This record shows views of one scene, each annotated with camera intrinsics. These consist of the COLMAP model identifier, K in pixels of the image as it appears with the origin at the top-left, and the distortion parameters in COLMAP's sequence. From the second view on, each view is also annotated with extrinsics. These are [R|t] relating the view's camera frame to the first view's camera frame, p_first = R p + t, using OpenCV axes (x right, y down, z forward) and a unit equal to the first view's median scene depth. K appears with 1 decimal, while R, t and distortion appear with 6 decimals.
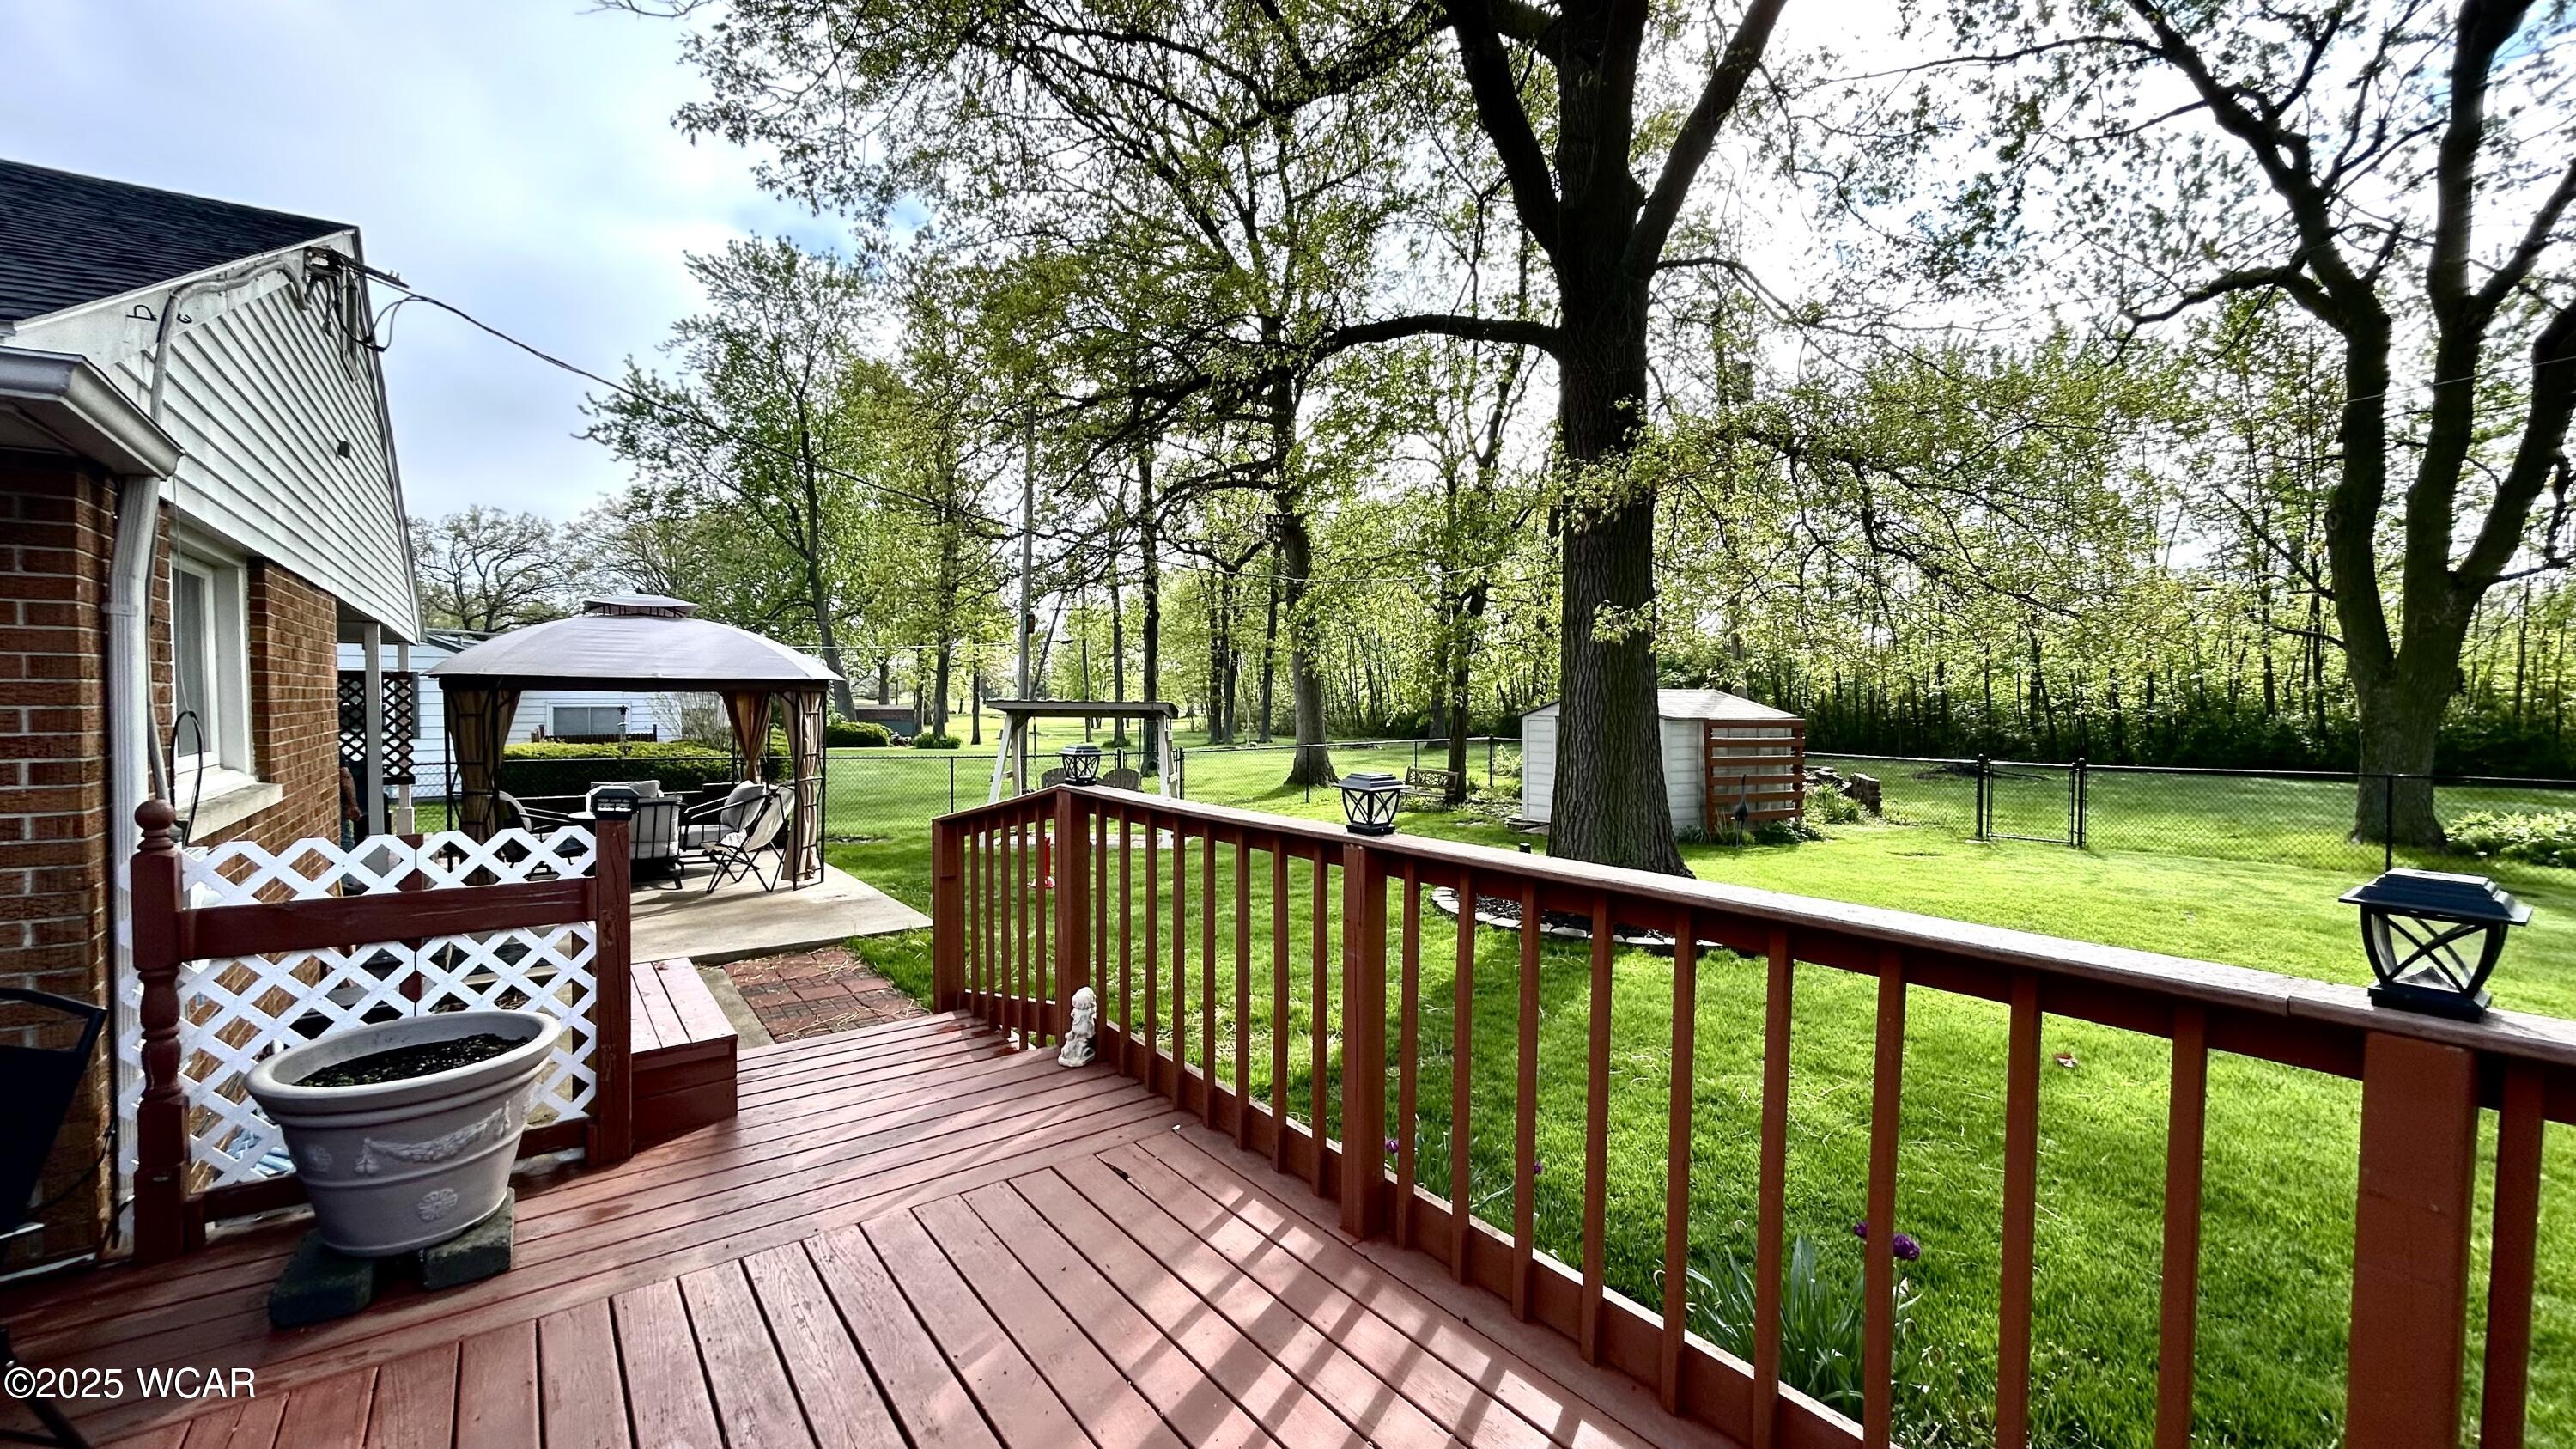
lens RADIAL K [[1027.2, 0, 1293.1], [0, 1027.2, 732.8], [0, 0, 1]] dist [0.009487, 0.000123]
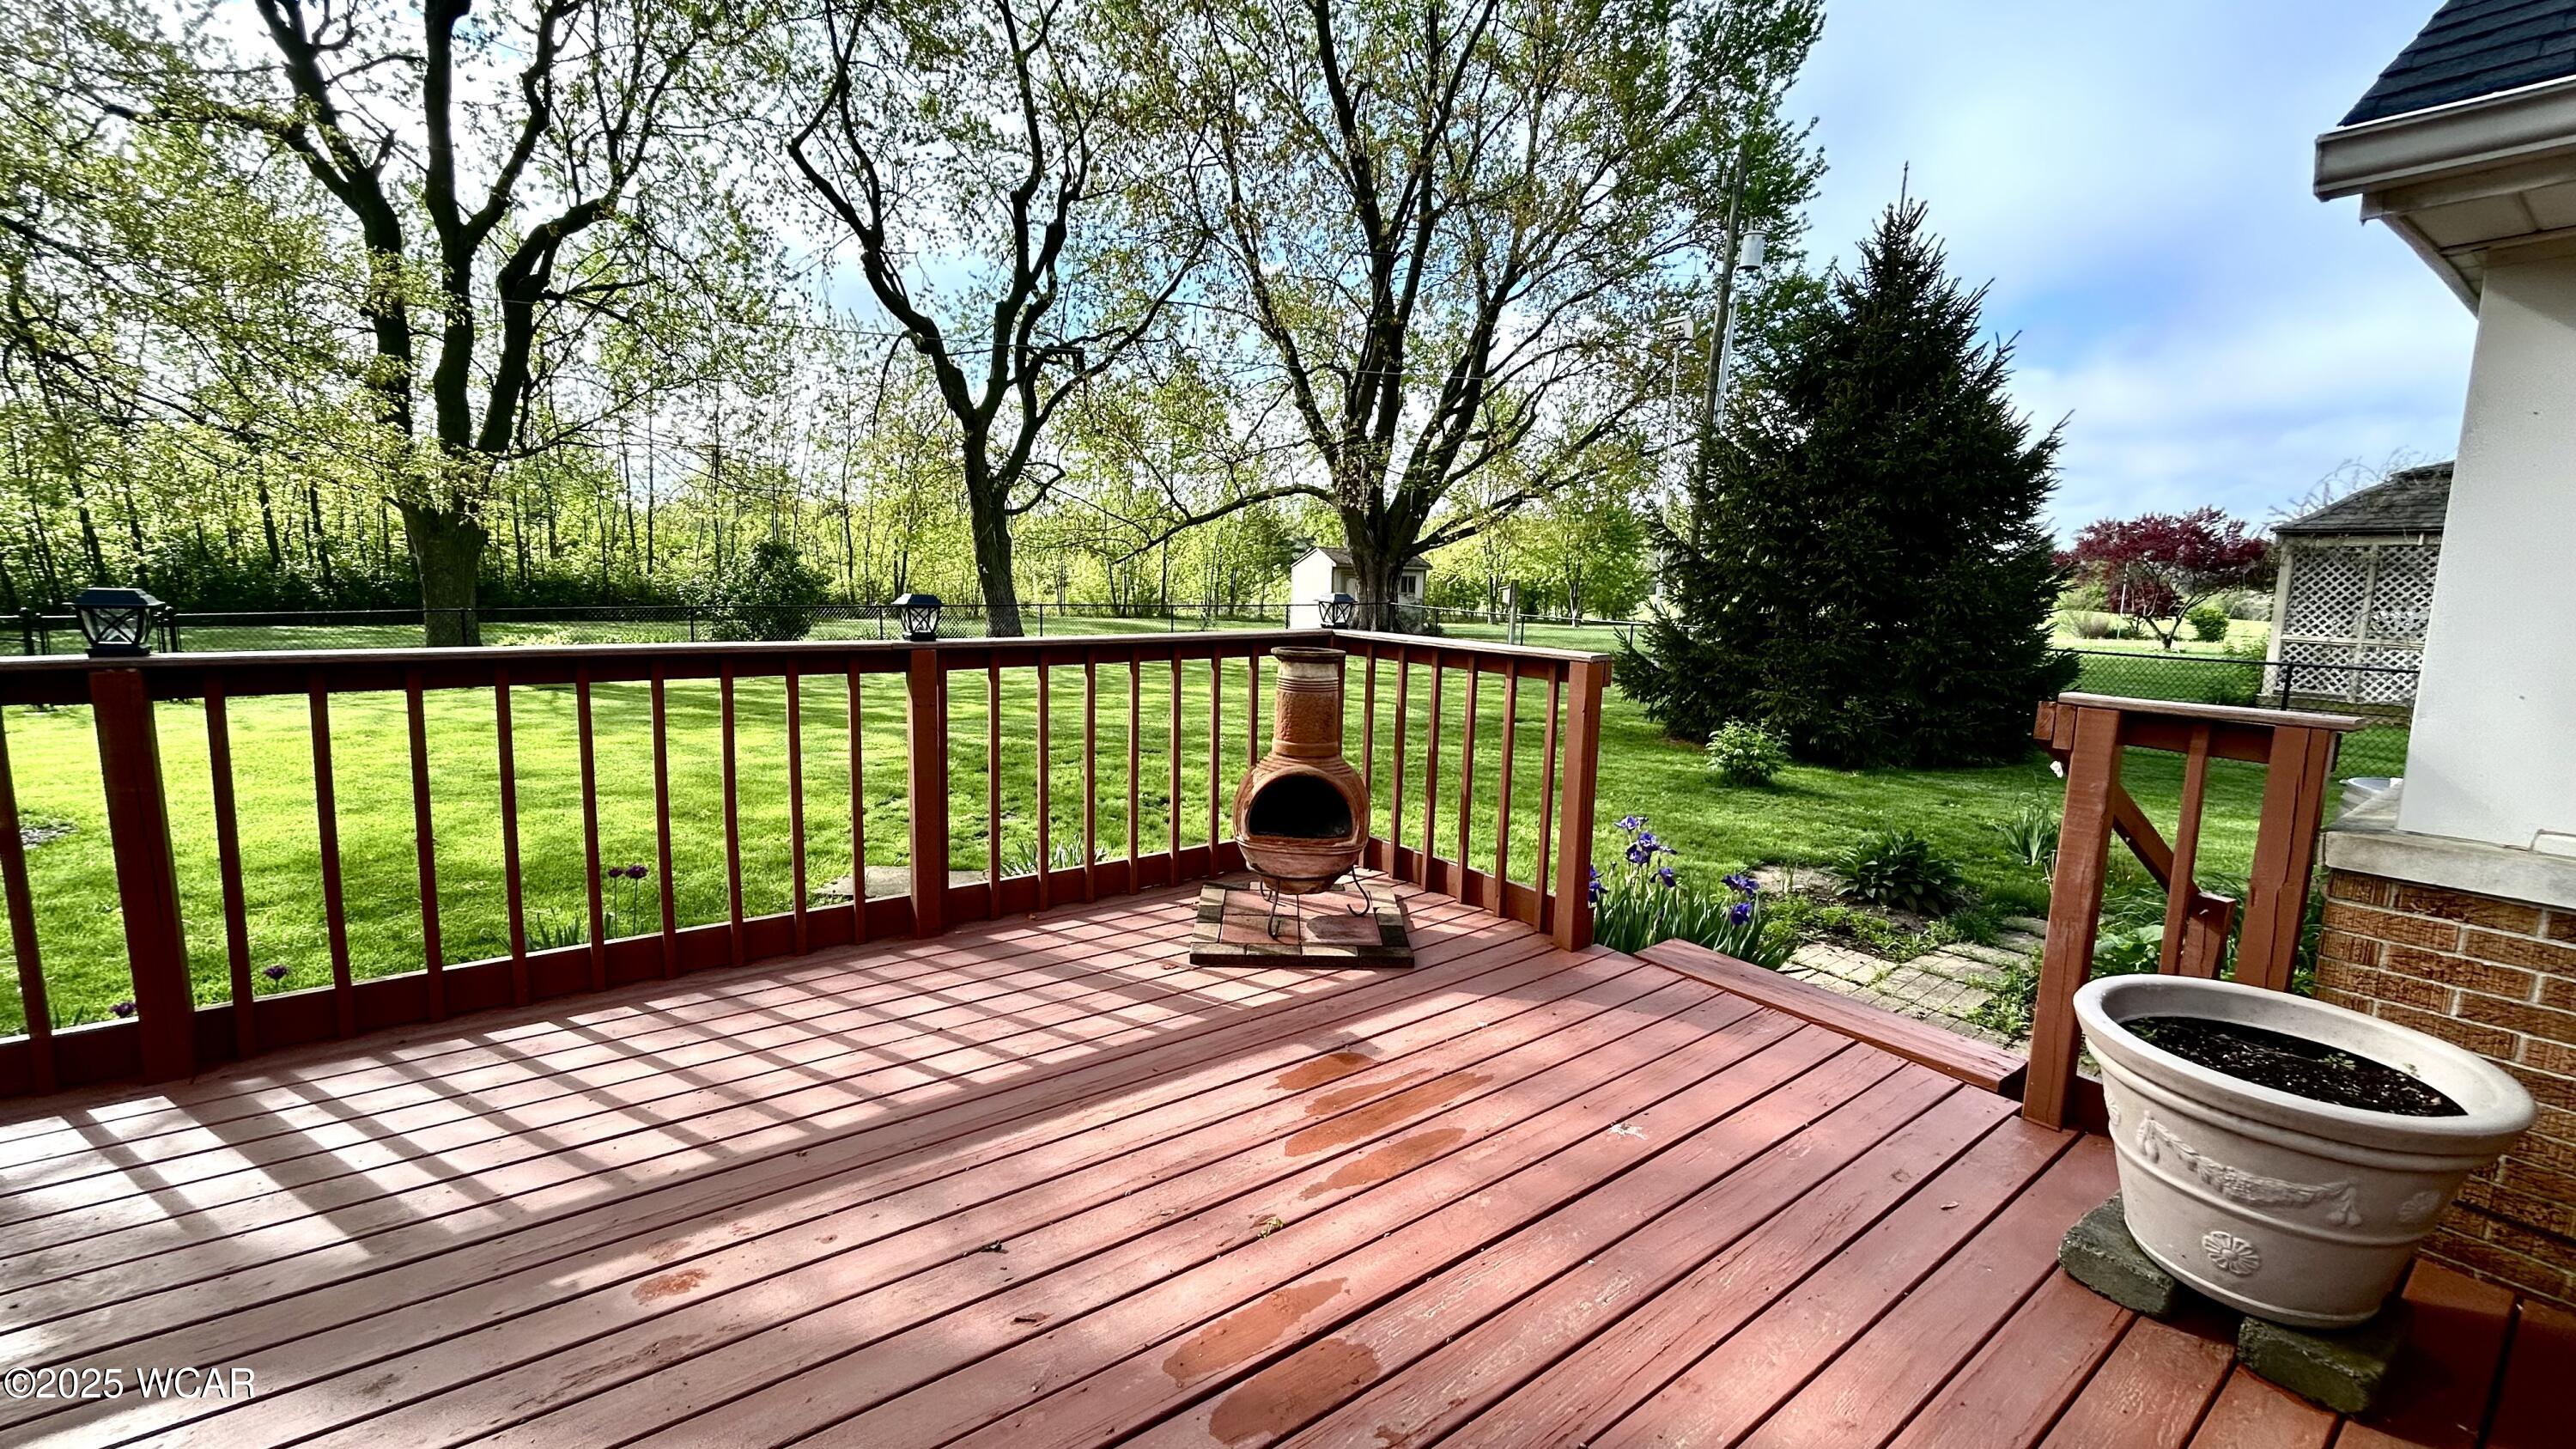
lens RADIAL K [[1027.2, 0, 1285.4], [0, 1027.2, 715.3], [0, 0, 1]] dist [0.009487, 0.000123]
pose [[0.020161, -0.138990, 0.990089, -0.154656], [0.014771, 0.990223, 0.138708, 0.008020], [-0.999688, 0.011828, 0.022017, -0.006997]]
